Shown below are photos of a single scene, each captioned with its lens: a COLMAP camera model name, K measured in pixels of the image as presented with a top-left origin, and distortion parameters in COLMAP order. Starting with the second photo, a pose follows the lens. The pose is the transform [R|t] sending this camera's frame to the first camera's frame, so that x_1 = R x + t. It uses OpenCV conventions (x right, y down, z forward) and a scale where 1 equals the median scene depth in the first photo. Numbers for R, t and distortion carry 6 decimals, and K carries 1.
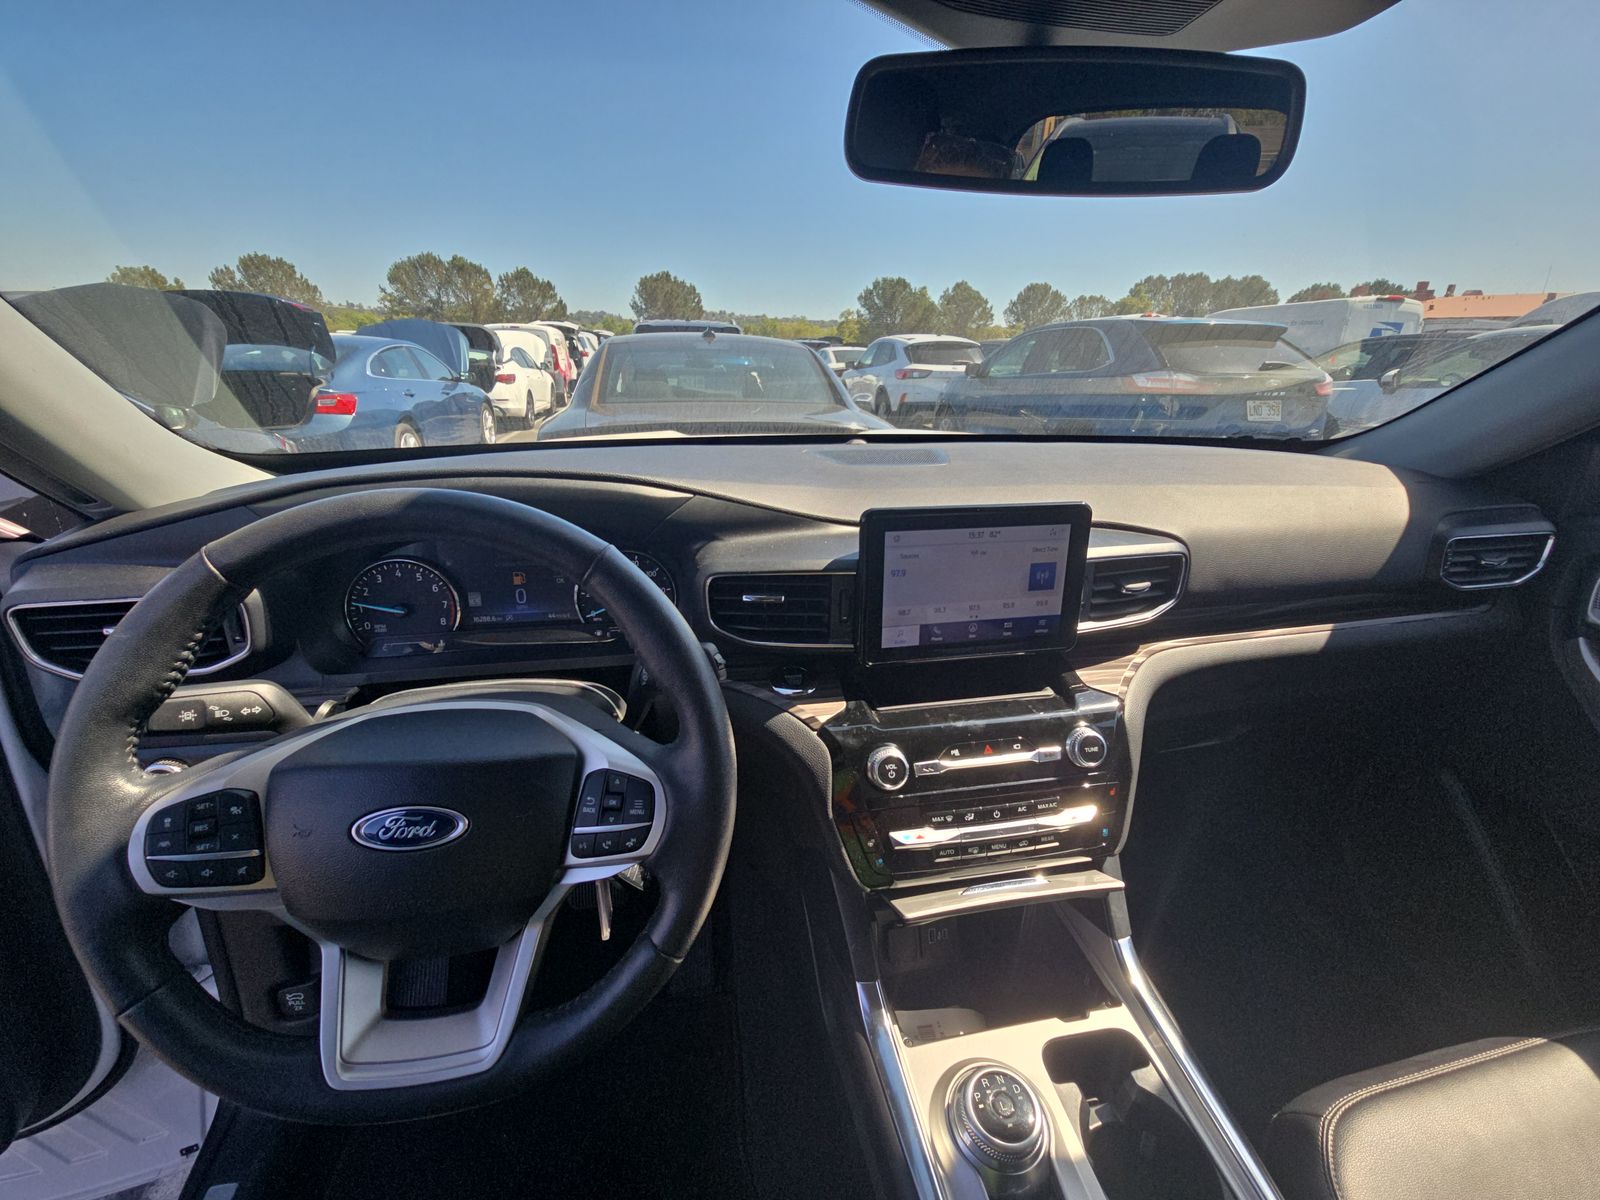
lens RADIAL K [[641.8, 0, 800.8], [0, 641.8, 597.4], [0, 0, 1]] dist [0.000135, 0.000013]
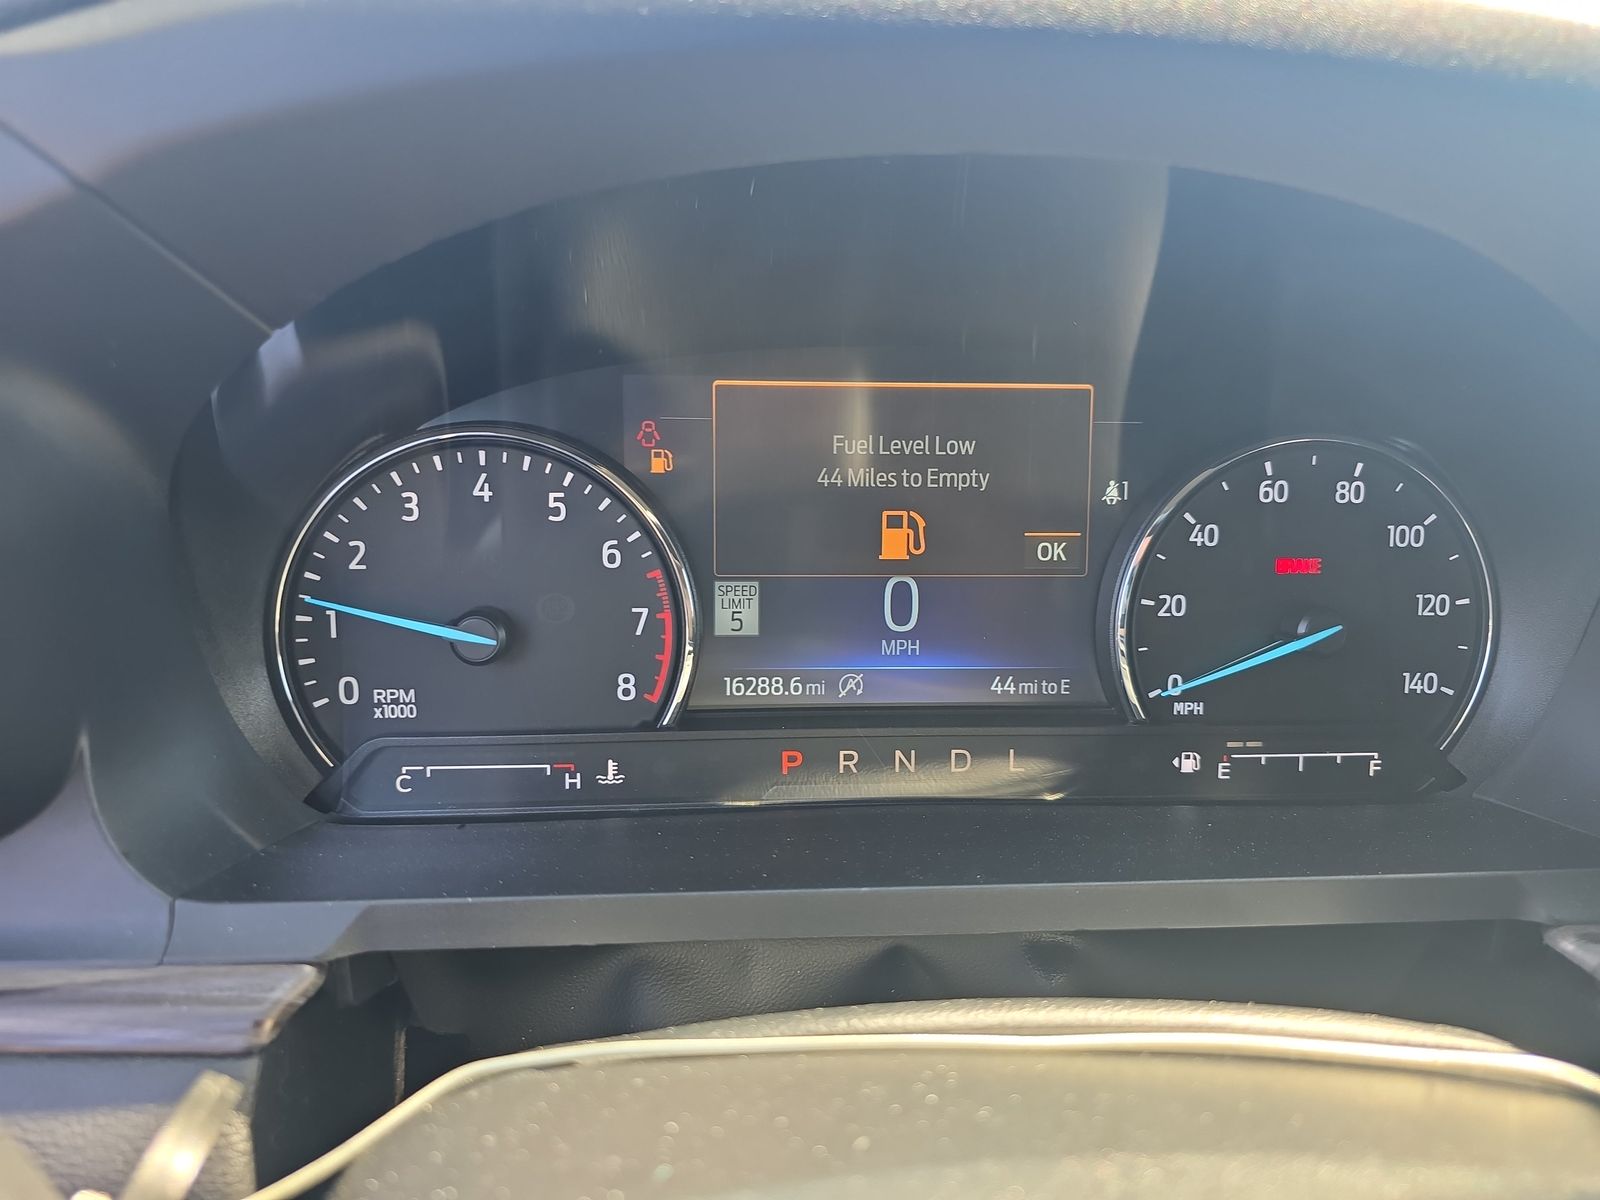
lens RADIAL K [[1076.8, 0, 799.2], [0, 1076.8, 601.3], [0, 0, 1]] dist [-0.000446, -0.000333]
pose [[0.991877, 0.032010, -0.123106, -0.442326], [-0.042818, 0.995359, -0.086175, 0.037289], [0.119776, 0.090746, 0.988645, 0.589611]]
